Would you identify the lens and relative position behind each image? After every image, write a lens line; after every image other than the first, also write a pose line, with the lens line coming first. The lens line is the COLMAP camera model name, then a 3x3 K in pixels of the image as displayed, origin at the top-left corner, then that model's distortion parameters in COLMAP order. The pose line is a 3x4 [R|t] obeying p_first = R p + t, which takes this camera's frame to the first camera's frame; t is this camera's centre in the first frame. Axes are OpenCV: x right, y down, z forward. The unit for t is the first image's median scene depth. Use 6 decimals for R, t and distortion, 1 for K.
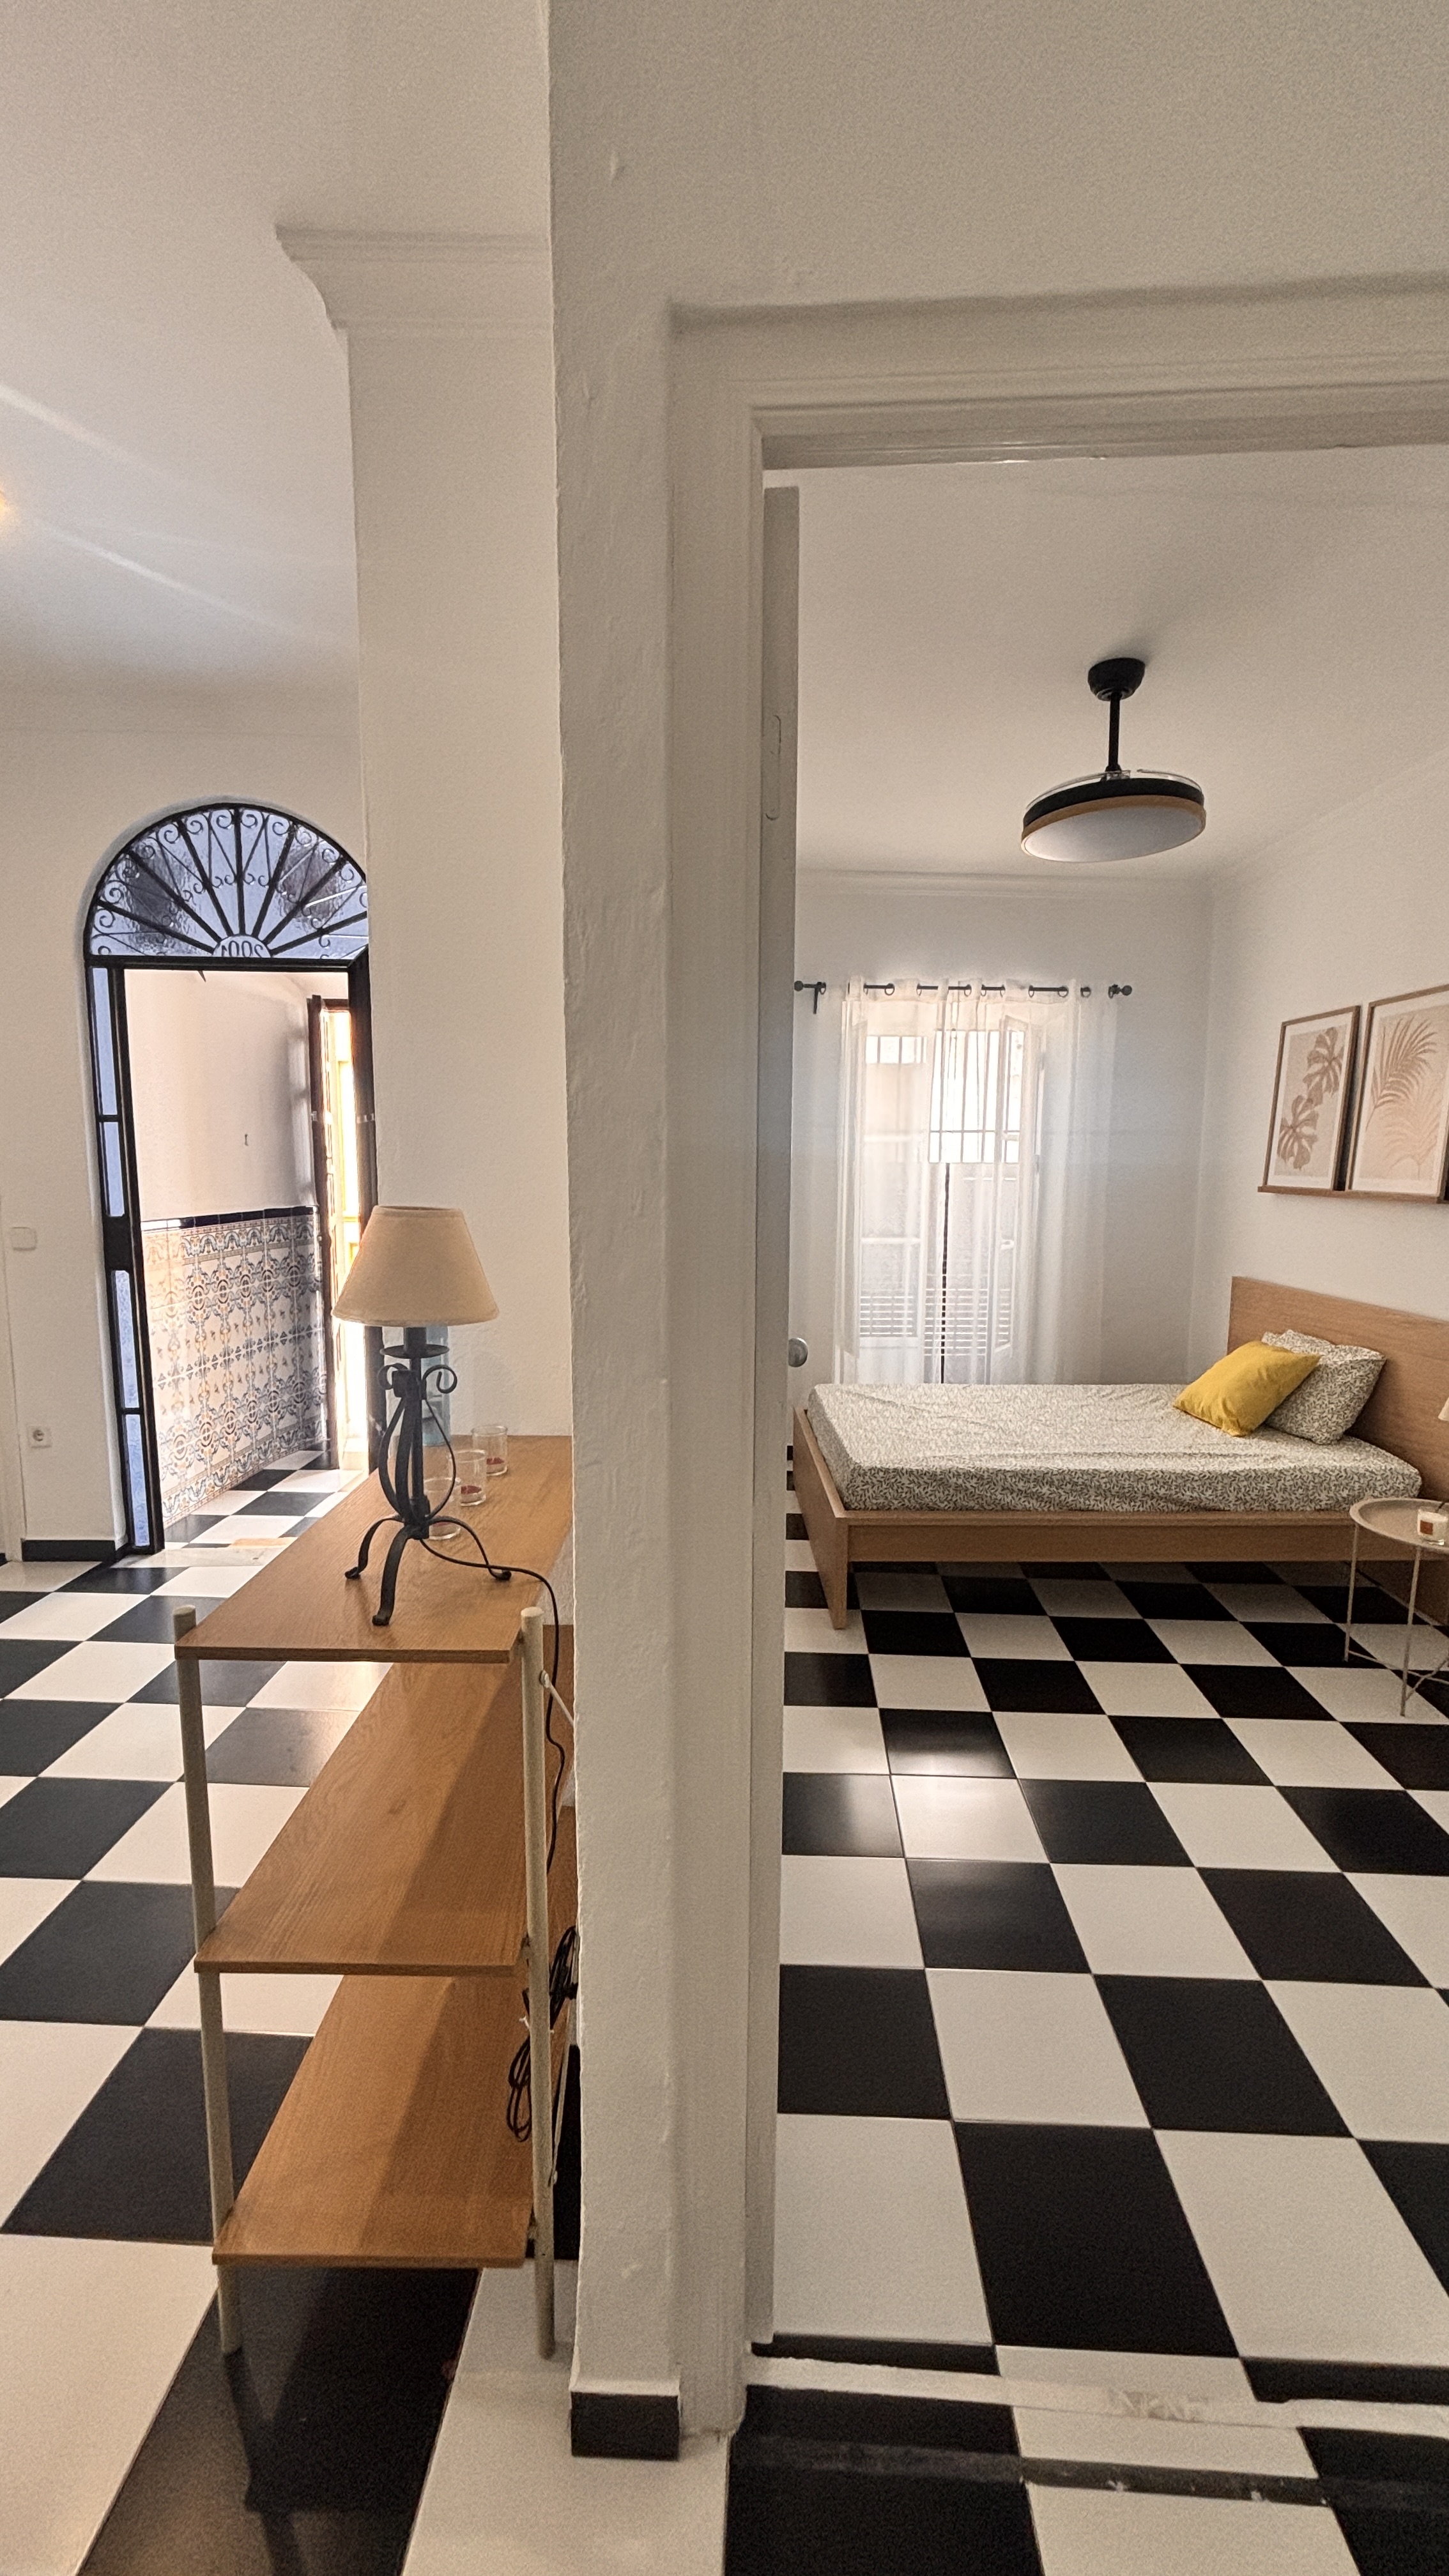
lens RADIAL K [[1008.4, 0, 725.6], [0, 1008.4, 1302.2], [0, 0, 1]] dist [0.001900, 0.000045]
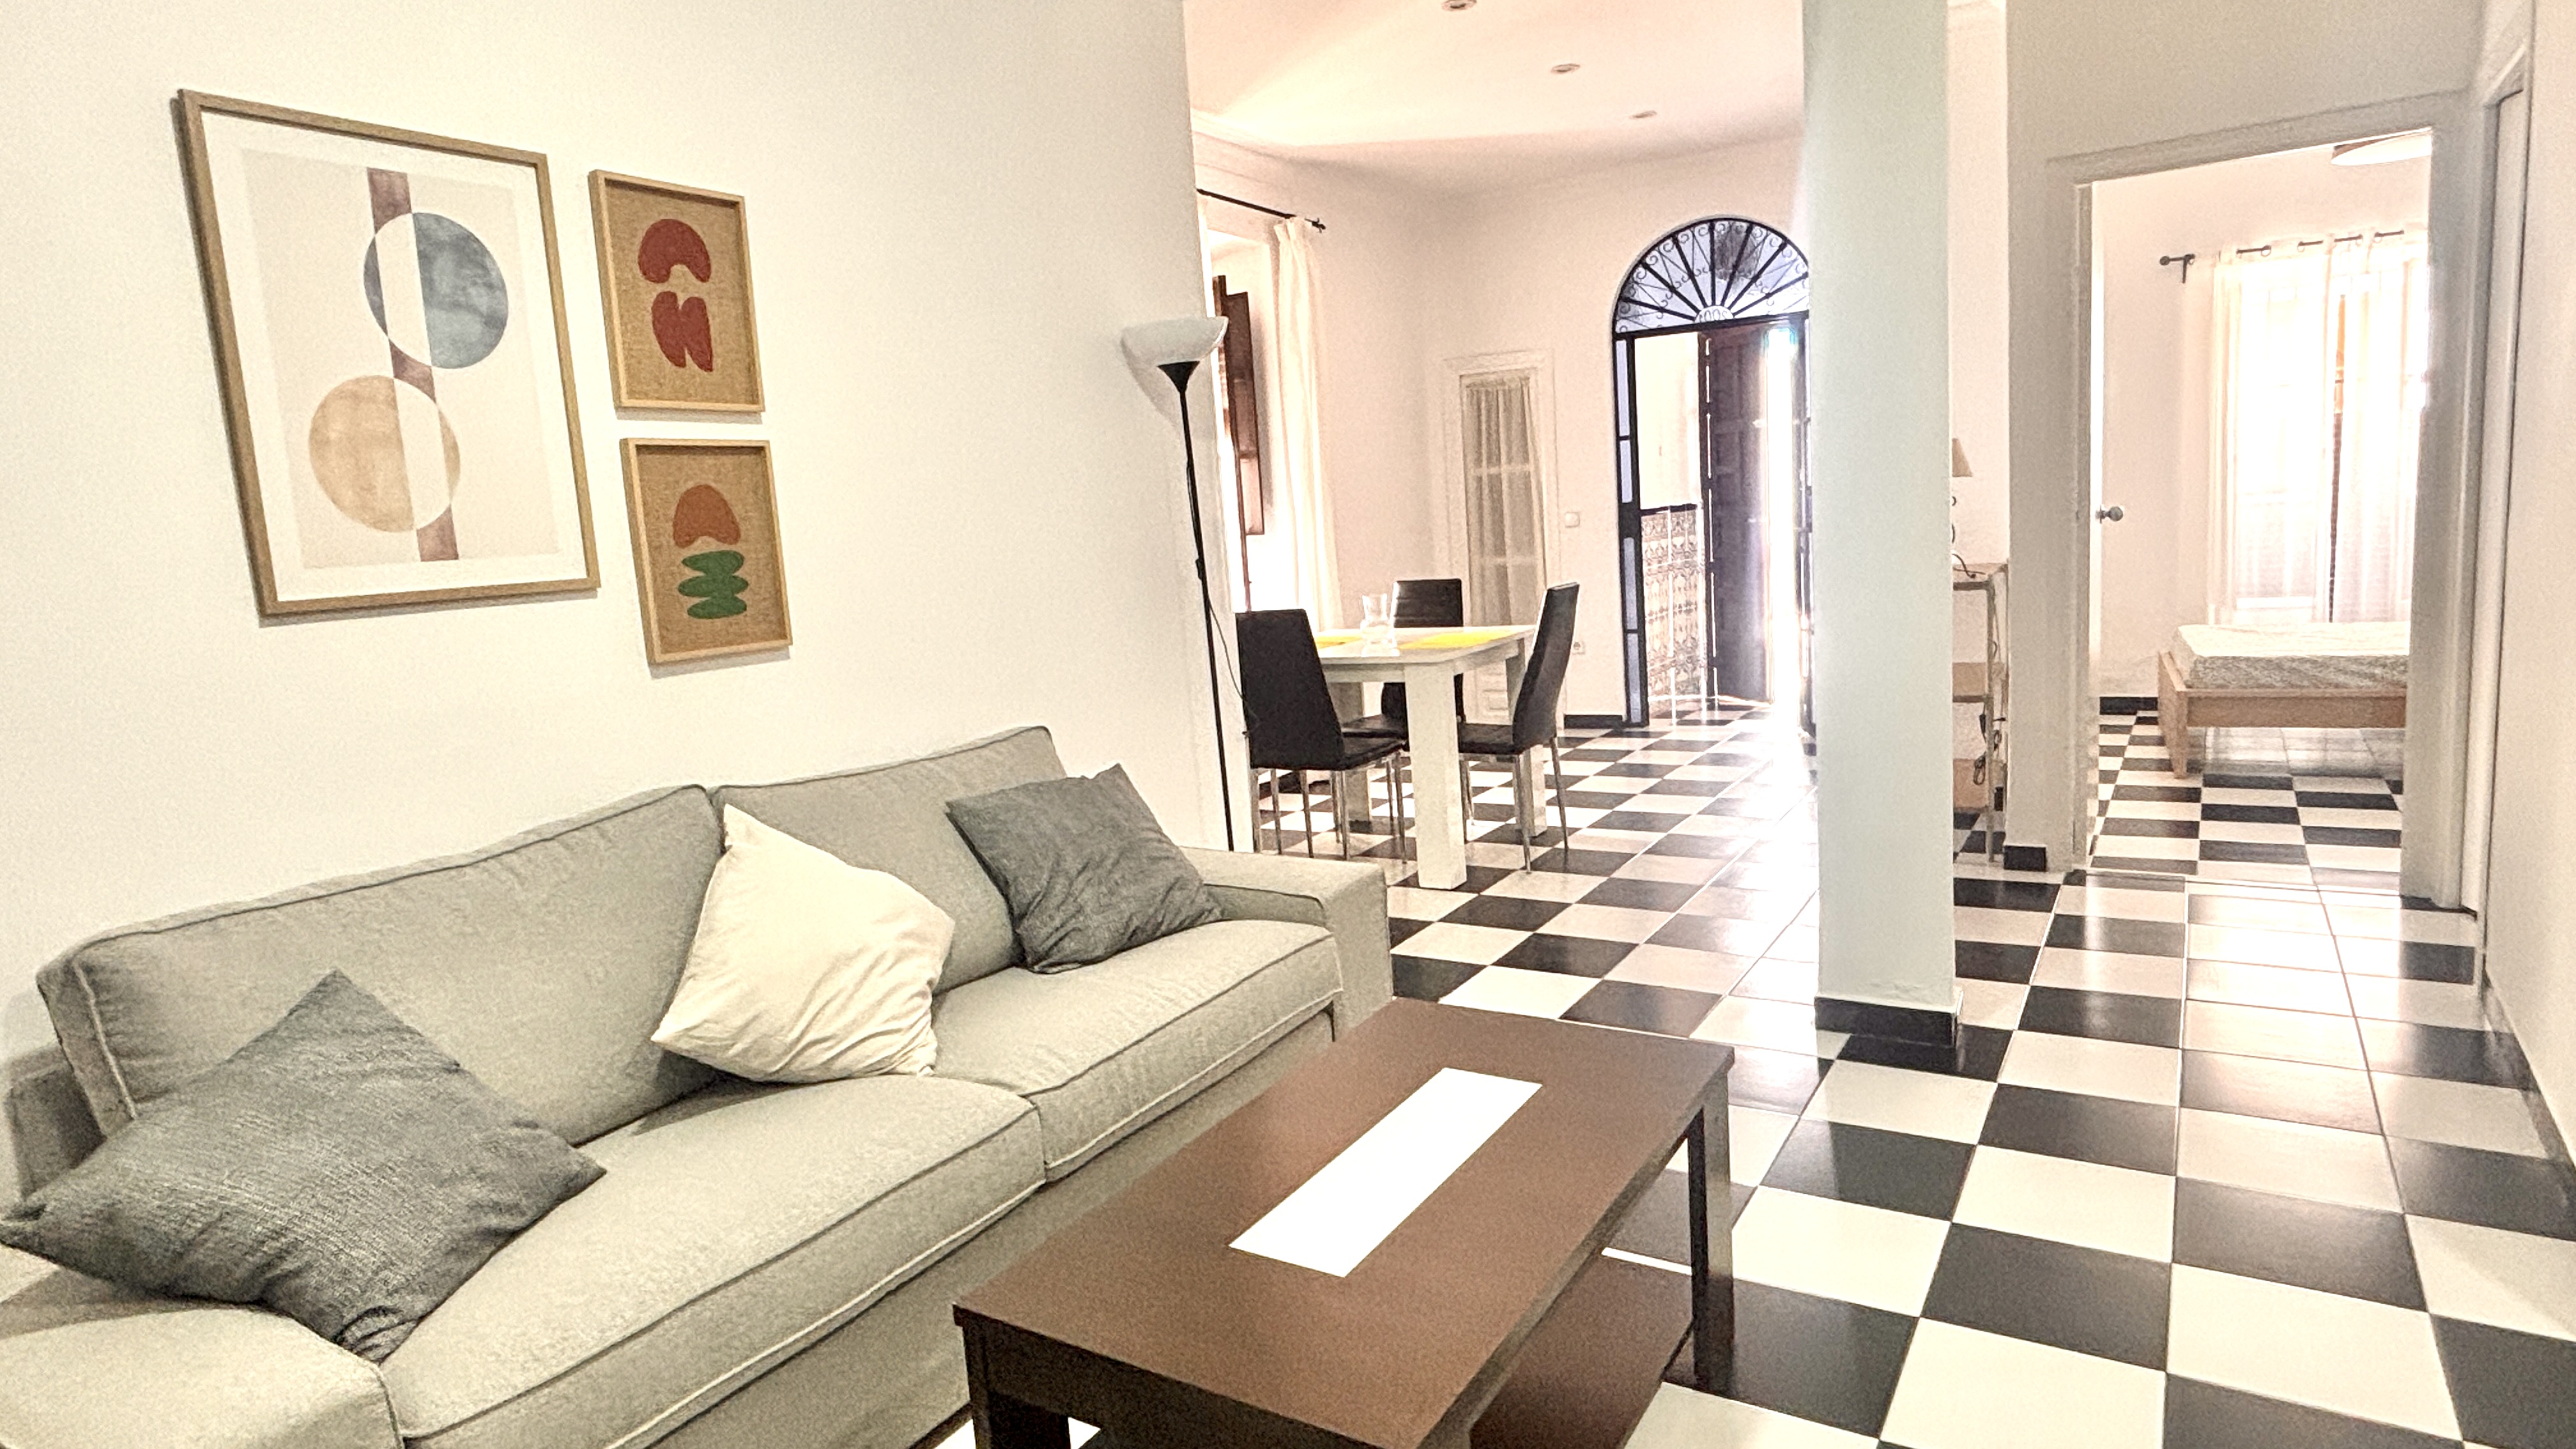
lens RADIAL K [[1391.8, 0, 1279.6], [0, 1391.8, 741.3], [0, 0, 1]] dist [-0.020950, -0.001989]
pose [[0.855922, 0.011321, -0.516981, 0.034978], [0.009119, 0.999274, 0.036980, 0.177531], [0.517025, -0.036367, 0.855198, -0.988483]]
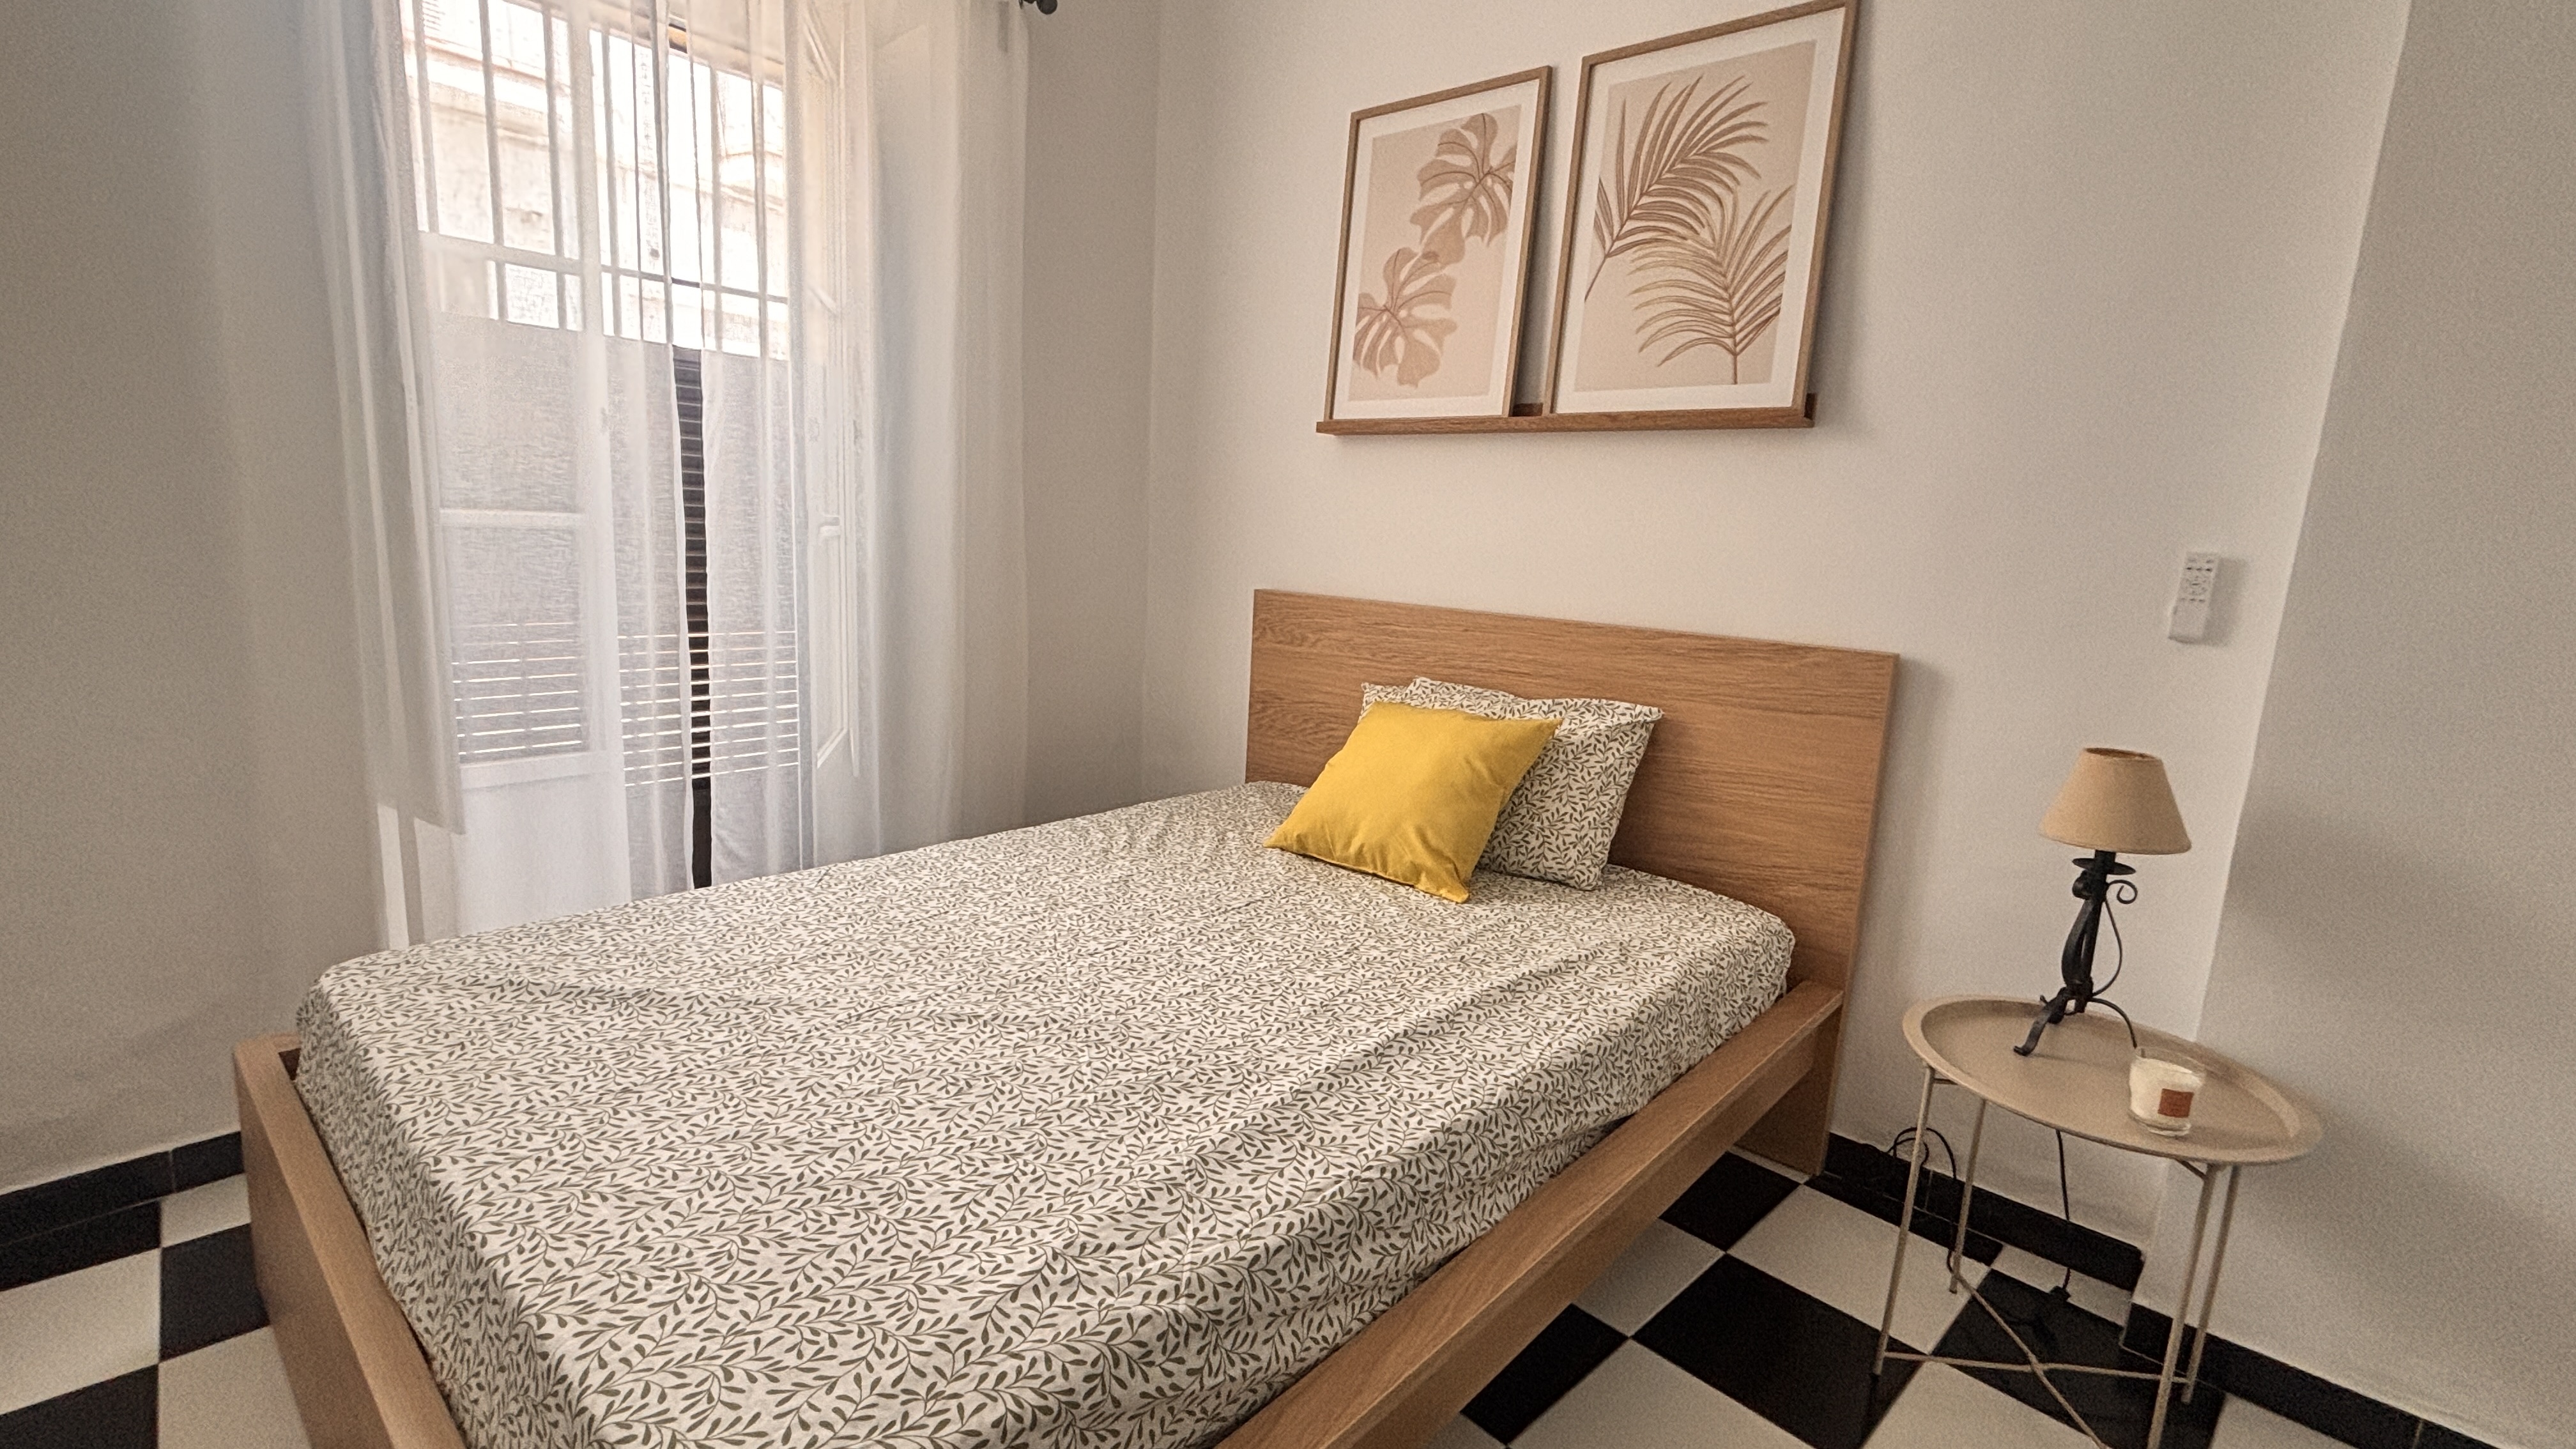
lens RADIAL K [[1123.9, 0, 1291.9], [0, 1123.9, 737.2], [0, 0, 1]] dist [-0.004871, -0.000231]
pose [[0.678033, -0.105214, 0.727462, 0.063159], [0.047934, 0.993925, 0.099076, -0.004772], [-0.733467, -0.032306, 0.678957, 0.709676]]
